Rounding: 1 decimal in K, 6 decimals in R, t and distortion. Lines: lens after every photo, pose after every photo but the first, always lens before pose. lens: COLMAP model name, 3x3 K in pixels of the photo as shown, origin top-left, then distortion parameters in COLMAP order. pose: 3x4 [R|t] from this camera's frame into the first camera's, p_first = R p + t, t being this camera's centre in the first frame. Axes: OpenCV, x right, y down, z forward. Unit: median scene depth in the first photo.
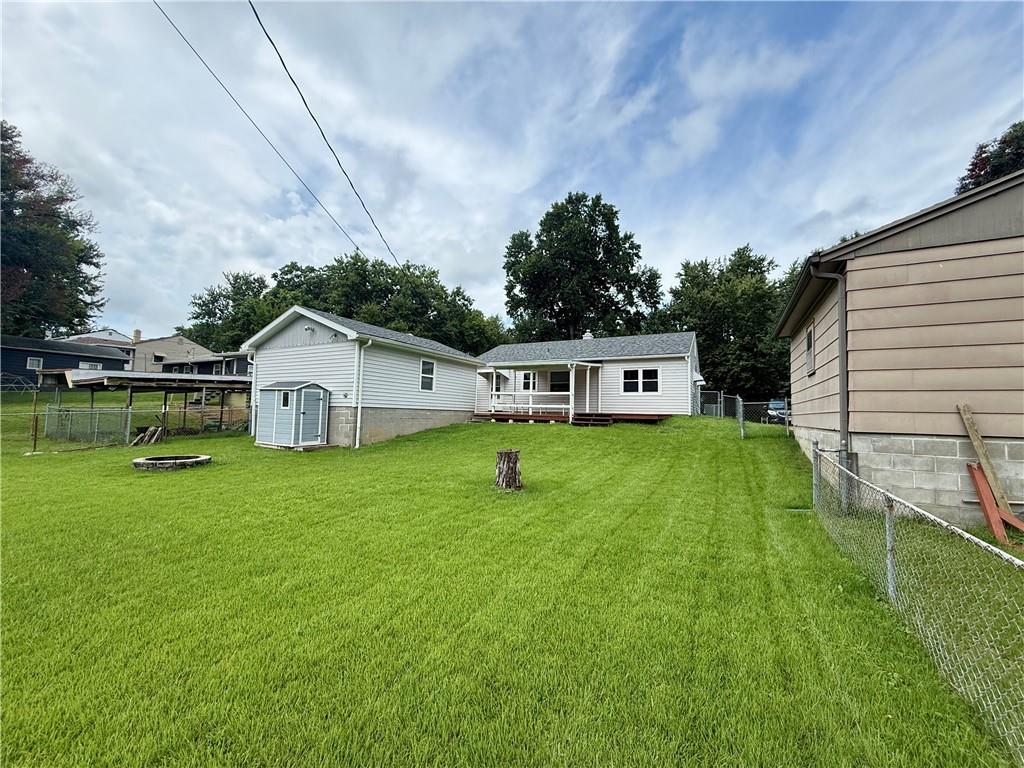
lens RADIAL K [[407.2, 0, 513.2], [0, 407.2, 386.1], [0, 0, 1]] dist [-0.002134, -0.000458]
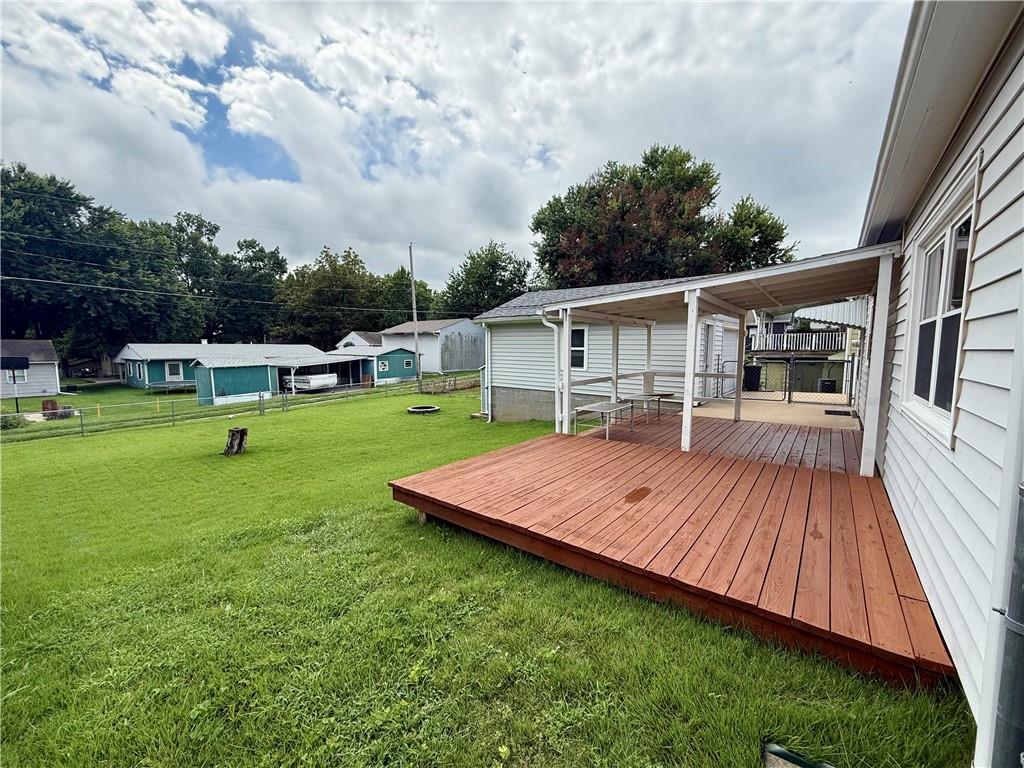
lens RADIAL K [[407.2, 0, 510.3], [0, 407.2, 386.9], [0, 0, 1]] dist [-0.002134, -0.000458]
pose [[-0.197080, 0.072605, -0.977695, 0.431725], [0.058246, 0.996360, 0.062250, -0.006705], [0.978656, -0.044679, -0.200591, 0.809826]]
